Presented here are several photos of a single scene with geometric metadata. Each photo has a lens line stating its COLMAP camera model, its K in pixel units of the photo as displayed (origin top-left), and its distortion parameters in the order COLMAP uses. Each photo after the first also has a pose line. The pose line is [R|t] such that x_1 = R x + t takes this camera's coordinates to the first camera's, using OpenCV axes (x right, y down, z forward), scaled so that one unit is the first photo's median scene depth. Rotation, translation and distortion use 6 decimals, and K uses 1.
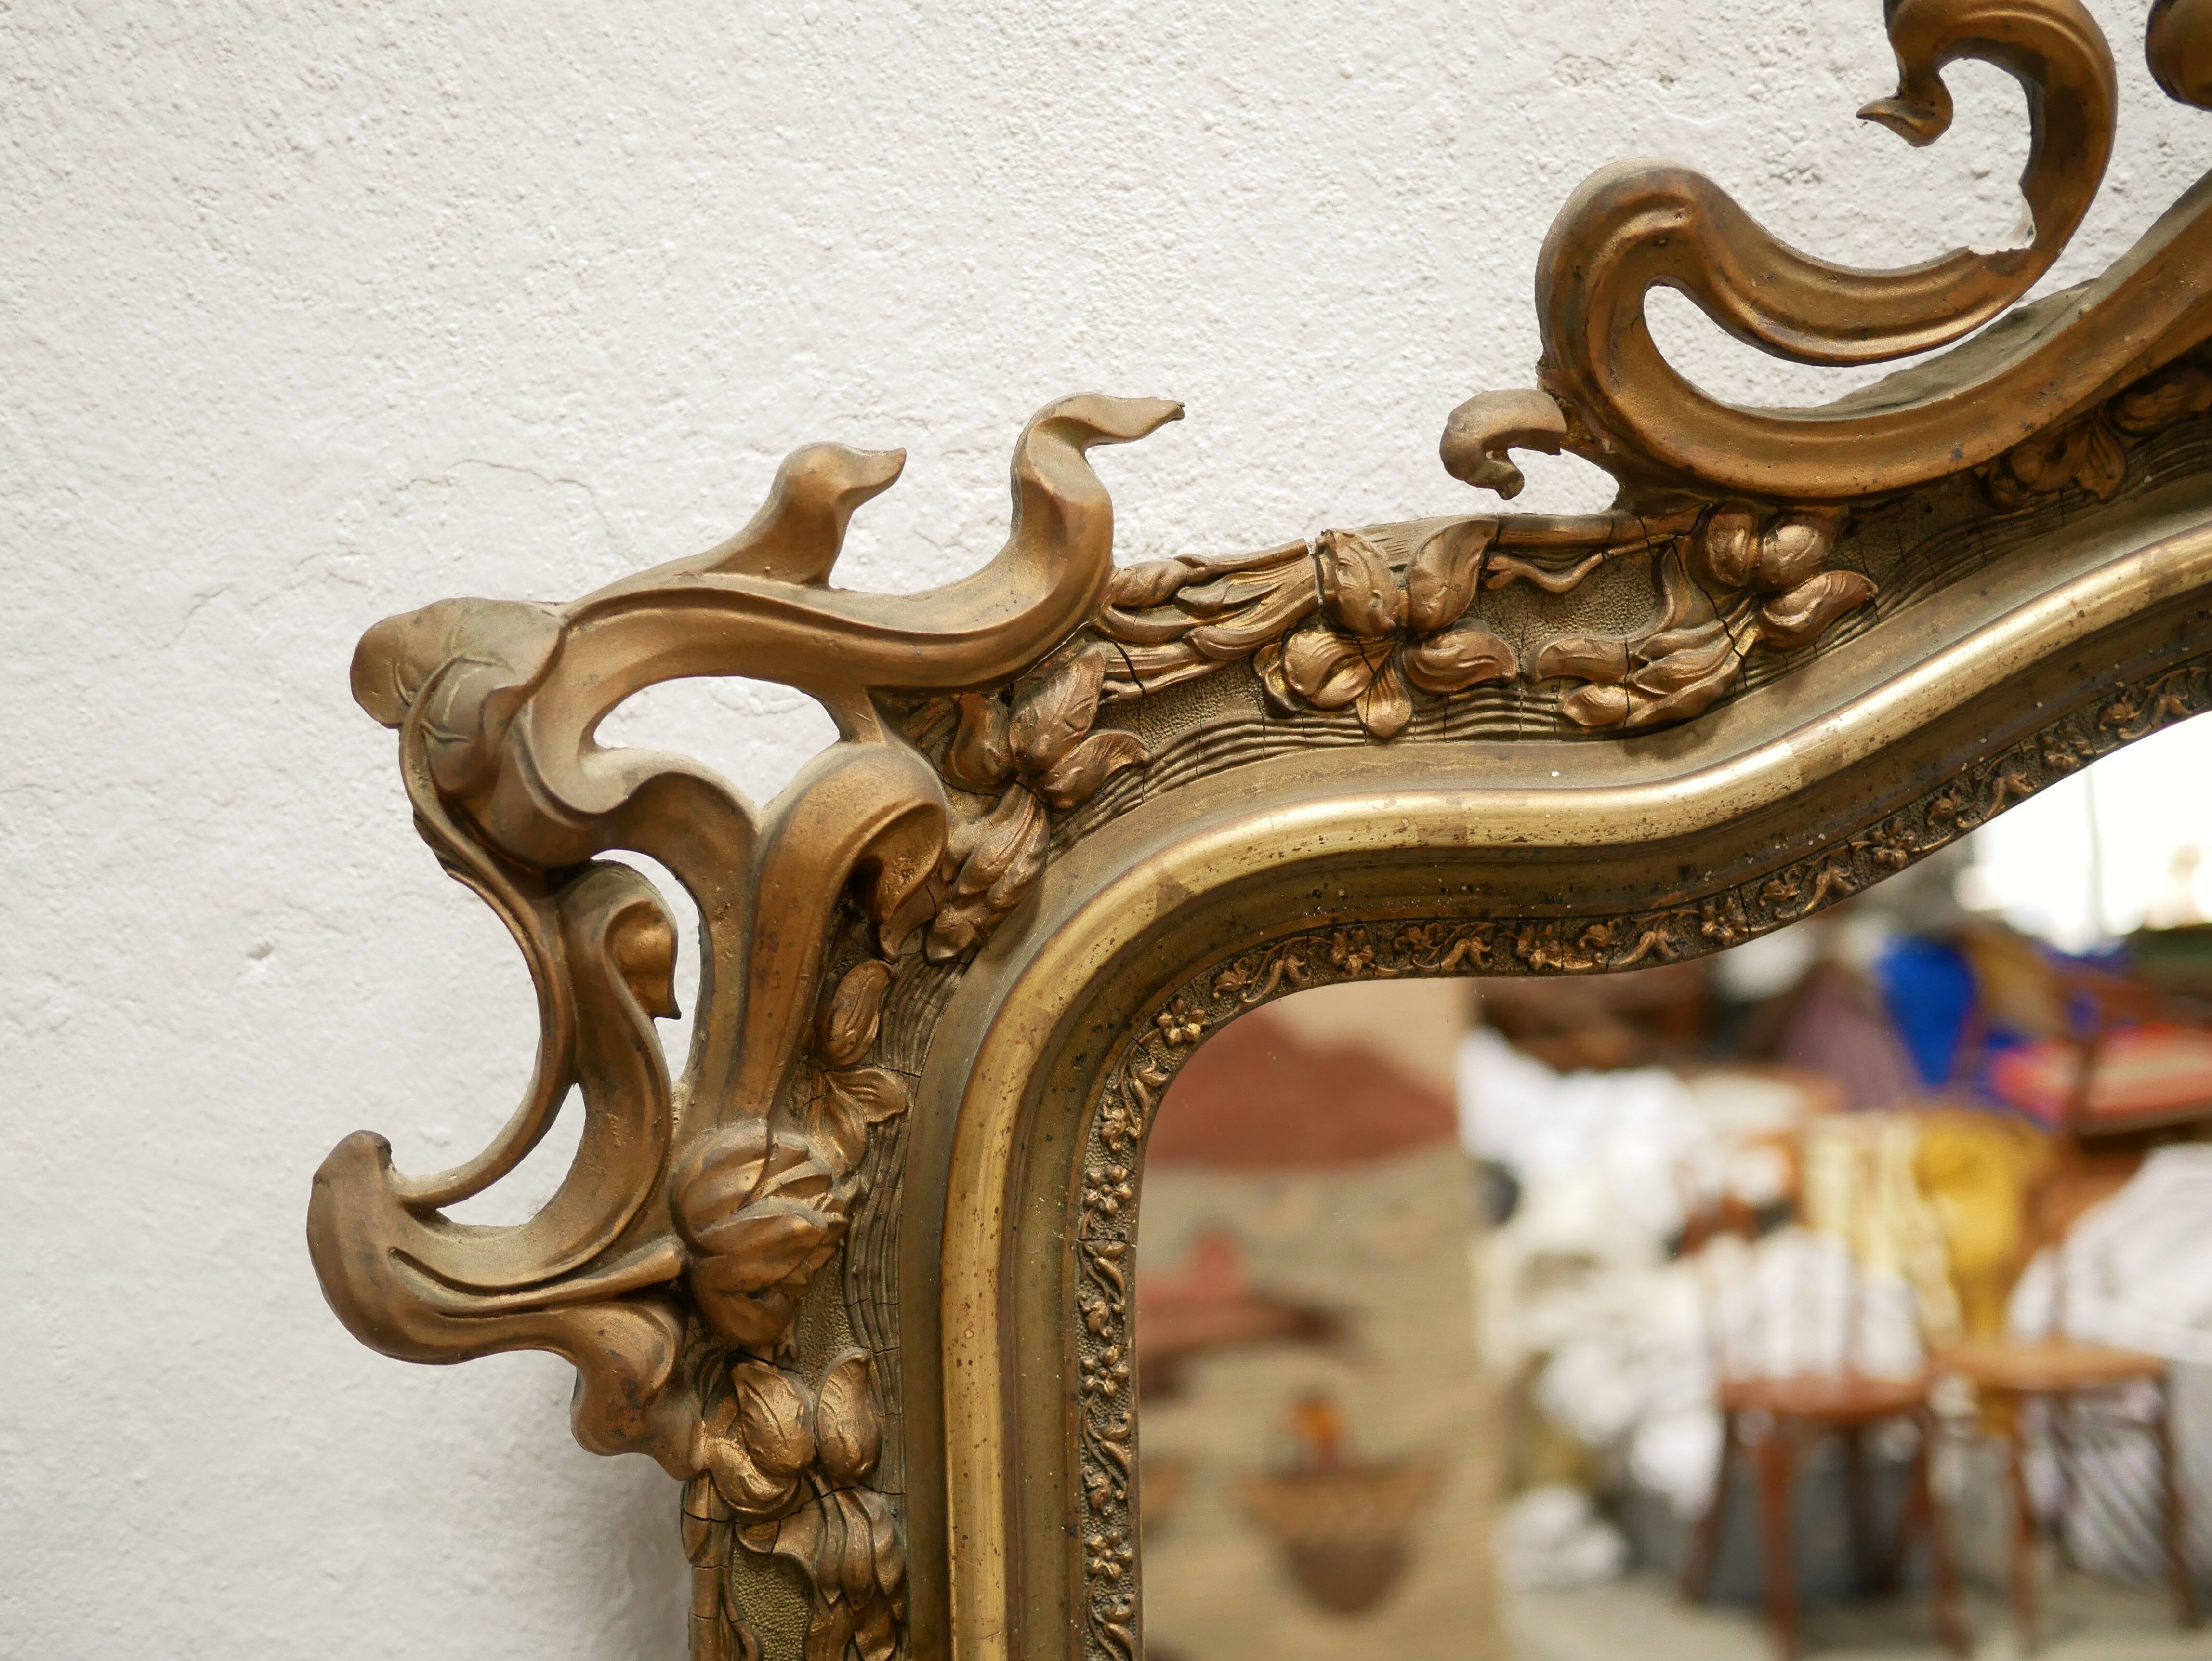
lens RADIAL K [[2479.8, 0, 1116.6], [0, 2479.8, 813.5], [0, 0, 1]] dist [-0.023001, 0.000000]
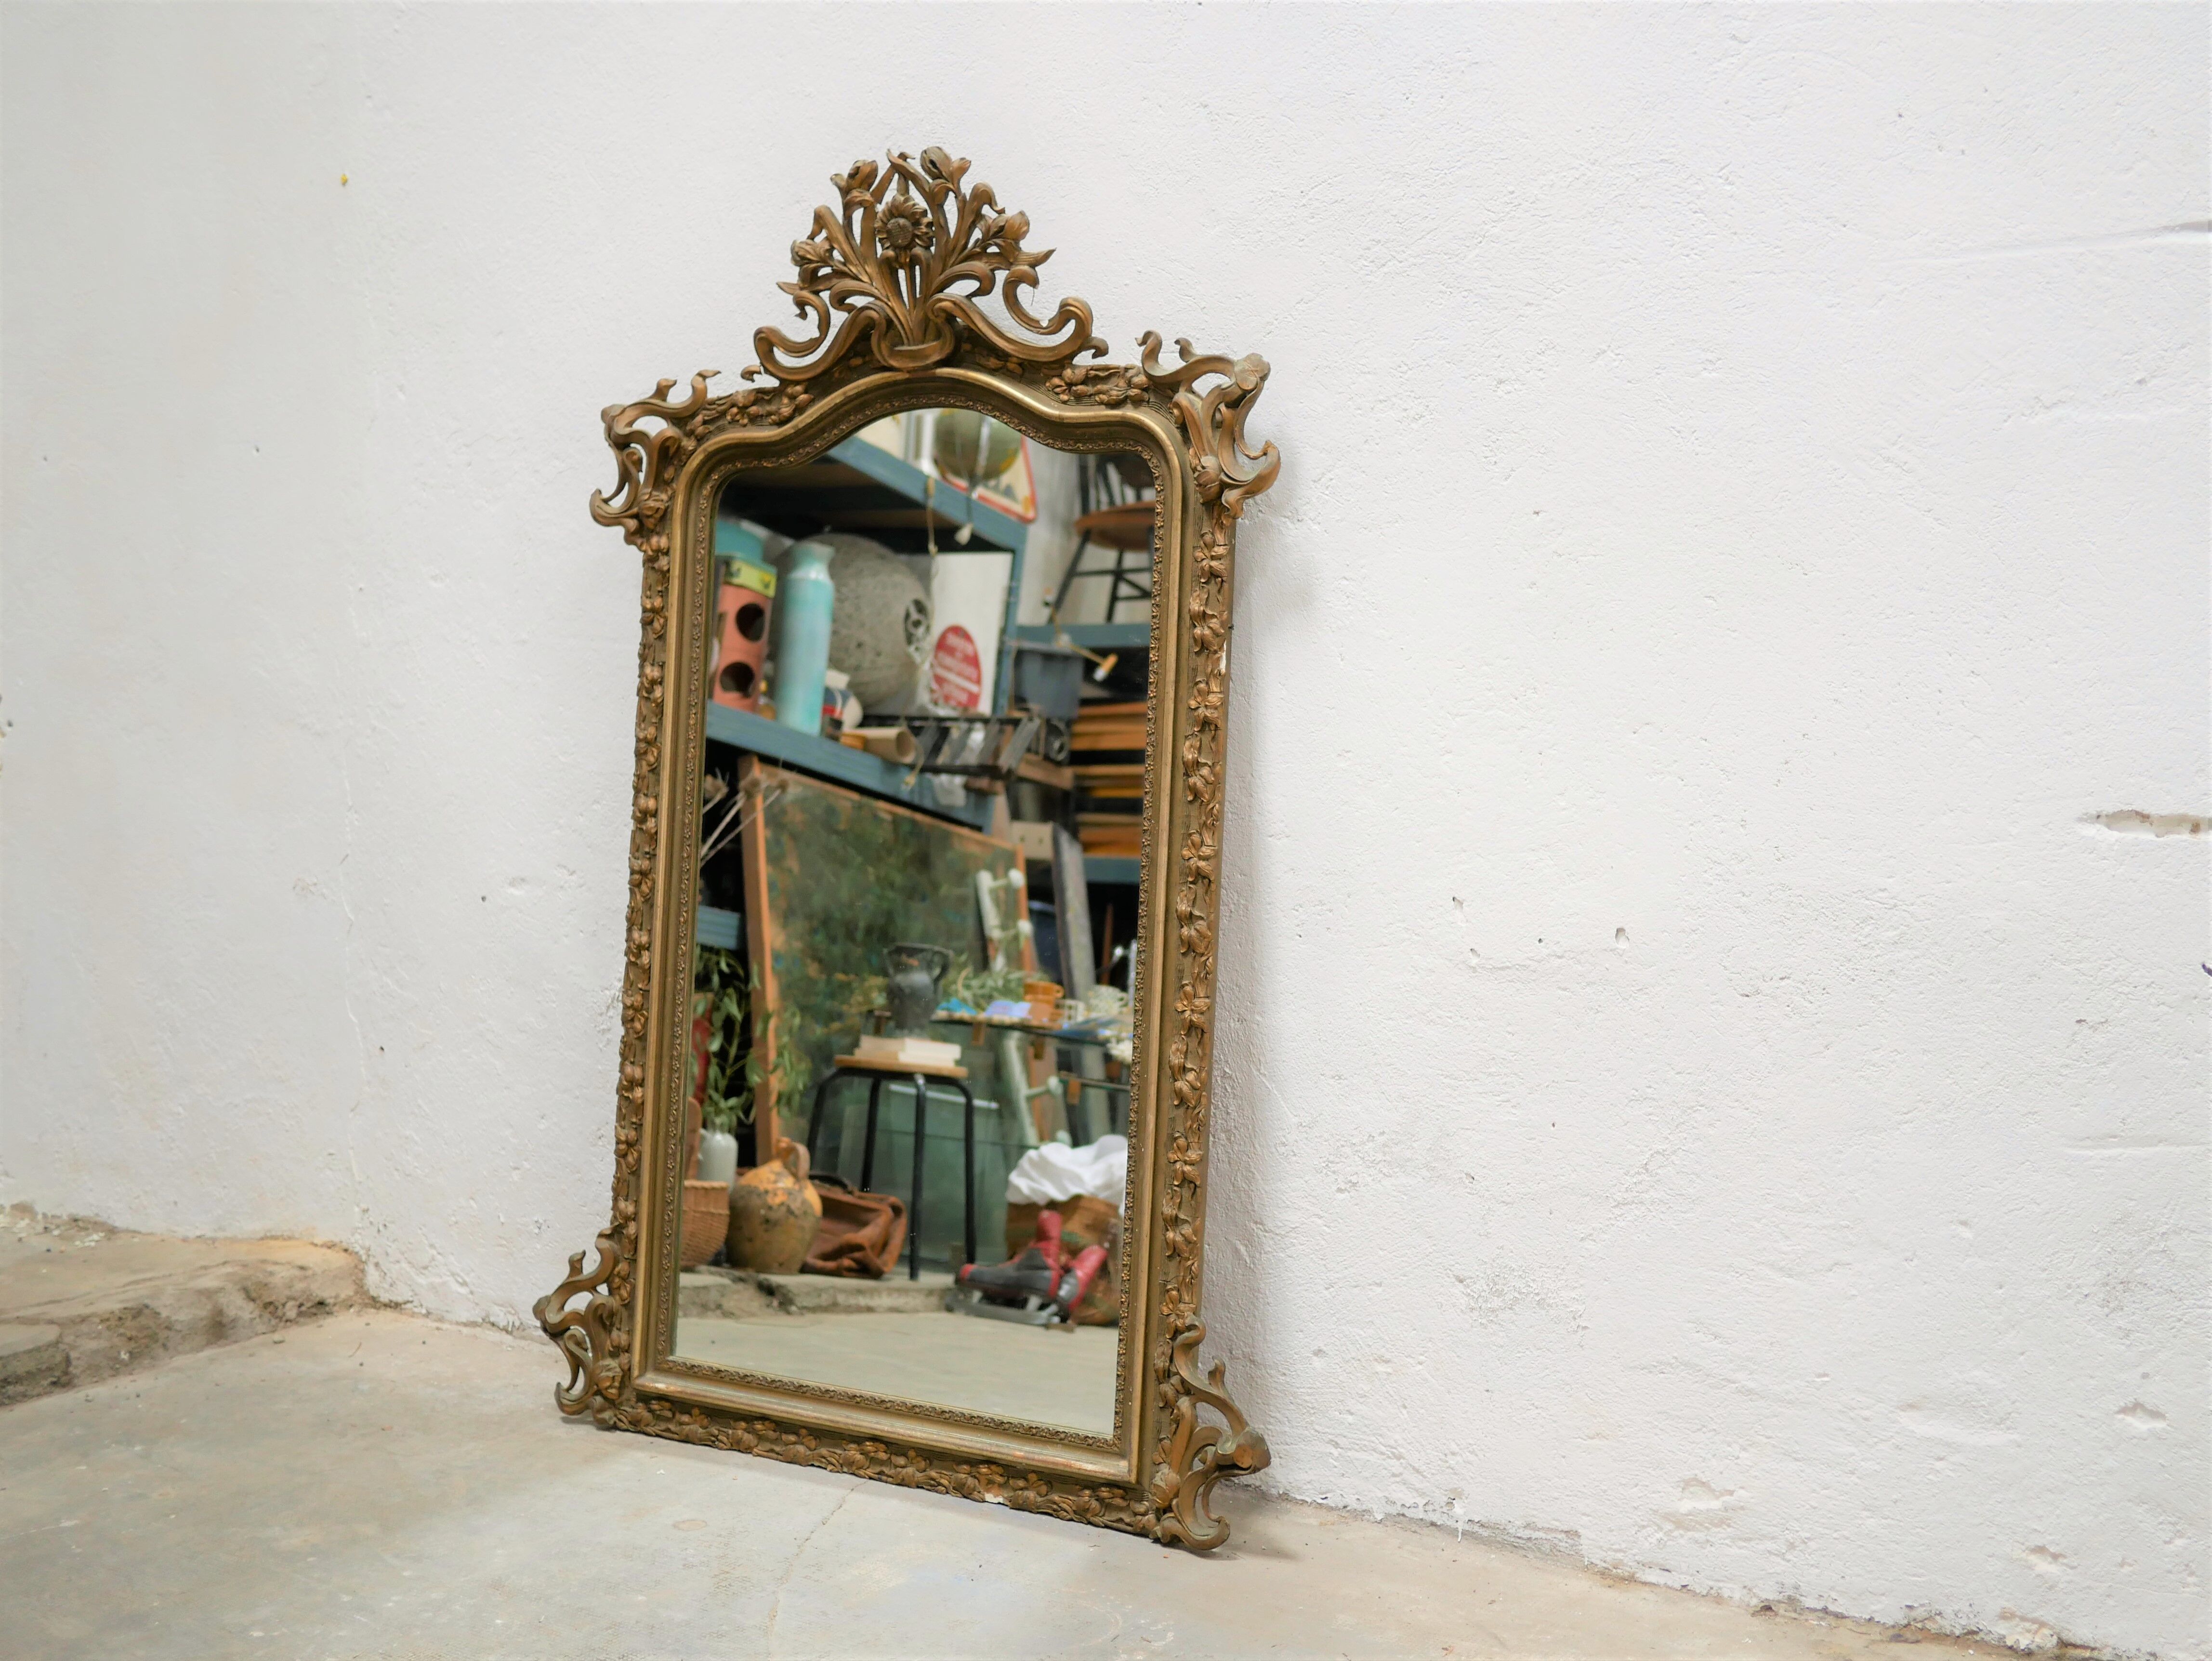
lens RADIAL K [[2479.8, 0, 1080.9], [0, 2479.8, 863.5], [0, 0, 1]] dist [-0.023001, 0.000000]
pose [[0.830352, 0.063925, -0.553560, 4.092443], [-0.100114, 0.994348, -0.035346, 1.129108], [0.548171, 0.084769, 0.832059, -3.355844]]
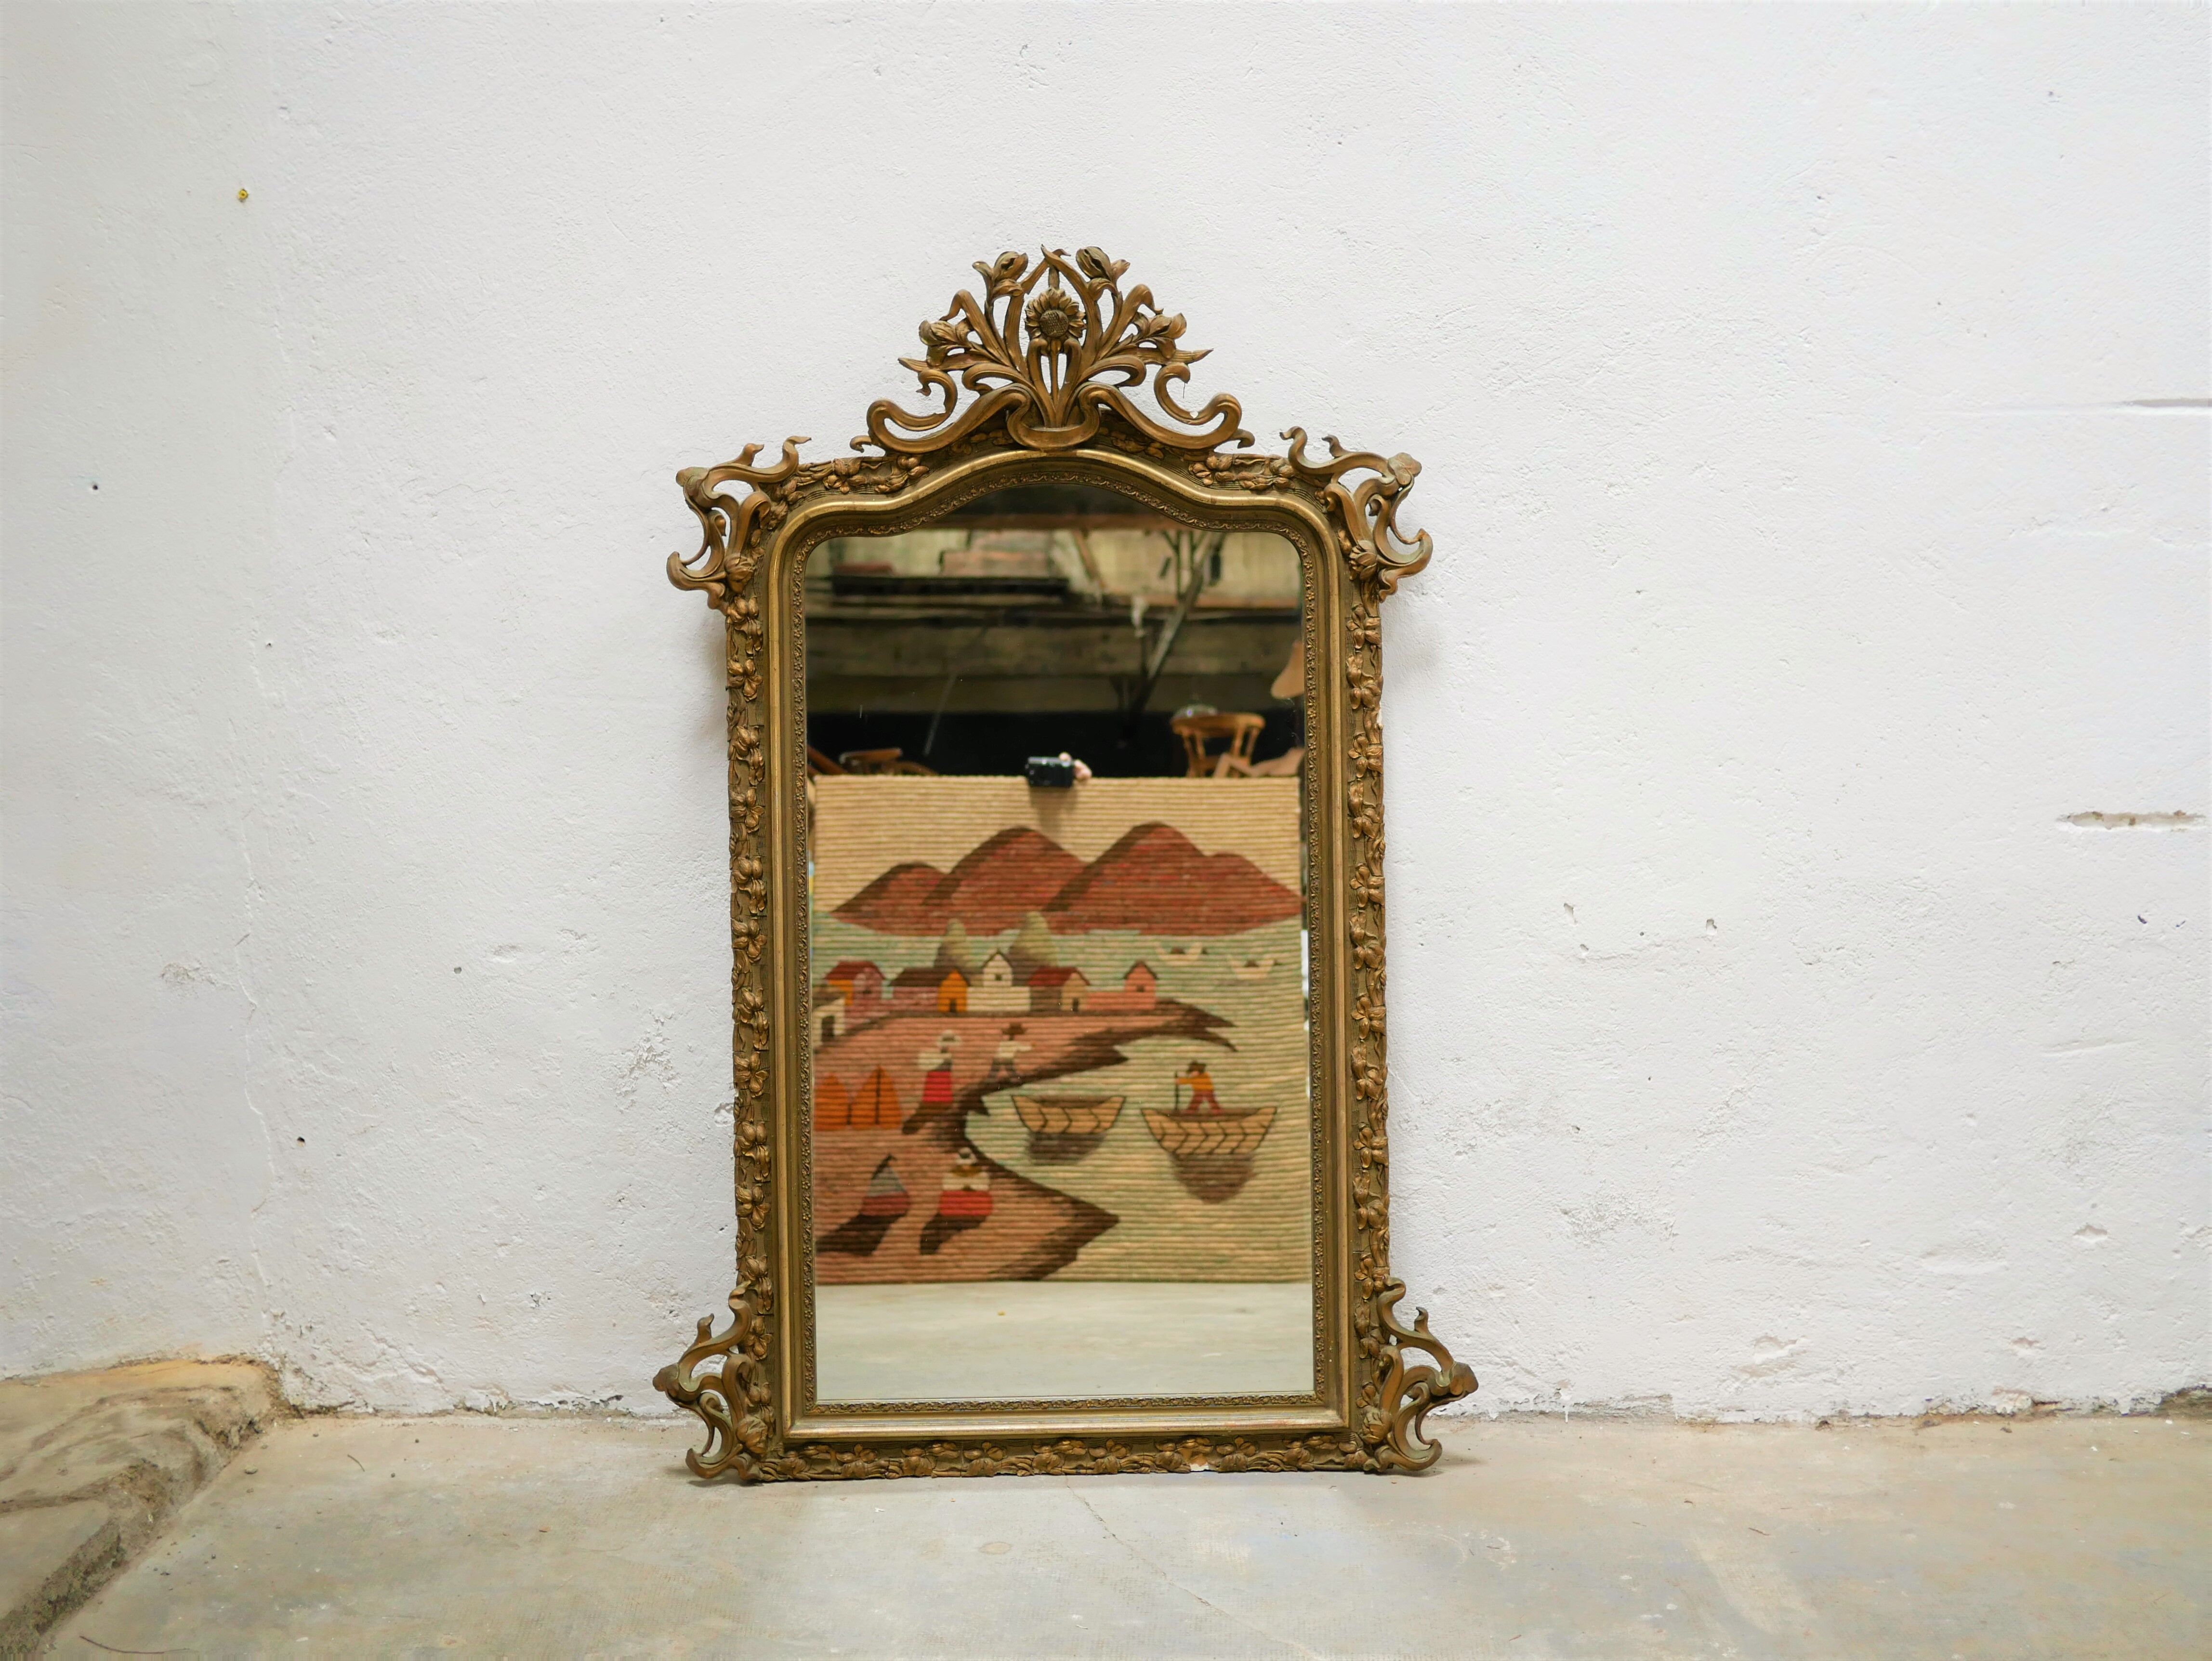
lens RADIAL K [[2479.8, 0, 1111.3], [0, 2479.8, 852.6], [0, 0, 1]] dist [-0.023001, 0.000000]
pose [[0.999243, 0.012399, -0.036866, 0.987982], [-0.013475, 0.999486, -0.029085, 1.010128], [0.036486, 0.029559, 0.998897, -4.969869]]
